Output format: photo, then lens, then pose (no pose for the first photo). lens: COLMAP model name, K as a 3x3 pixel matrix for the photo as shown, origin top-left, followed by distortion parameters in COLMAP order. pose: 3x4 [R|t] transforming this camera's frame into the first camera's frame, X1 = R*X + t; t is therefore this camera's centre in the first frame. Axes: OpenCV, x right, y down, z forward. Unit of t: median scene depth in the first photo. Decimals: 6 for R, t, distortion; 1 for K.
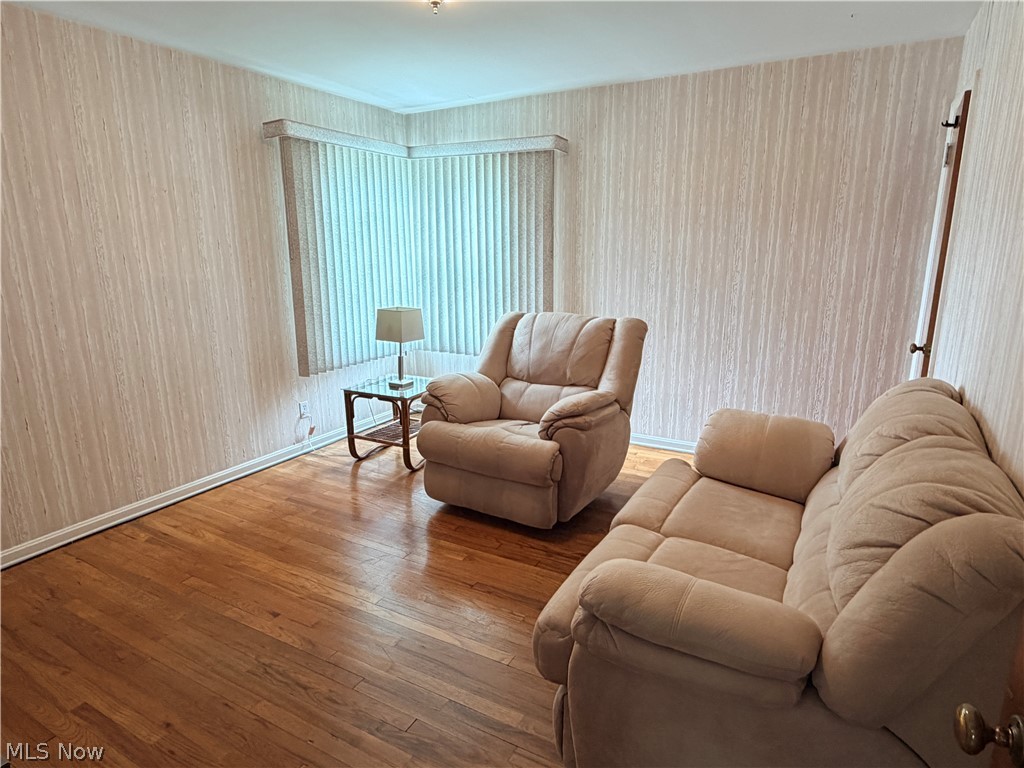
lens RADIAL K [[589.1, 0, 512.8], [0, 589.1, 382.5], [0, 0, 1]] dist [-0.000557, -0.000206]
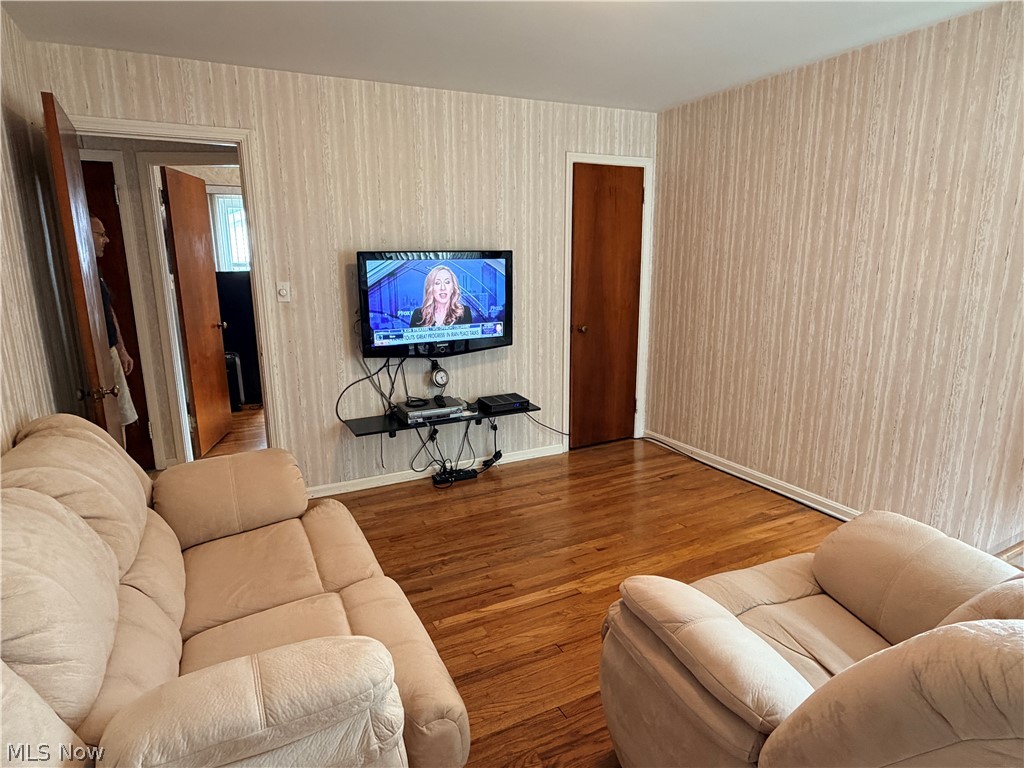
lens RADIAL K [[589.1, 0, 506.6], [0, 589.1, 384.1], [0, 0, 1]] dist [-0.000557, -0.000206]
pose [[-0.569491, 0.194232, -0.798720, 0.539112], [-0.166052, 0.924465, 0.343207, -0.278207], [0.805051, 0.328082, -0.494222, 1.095945]]
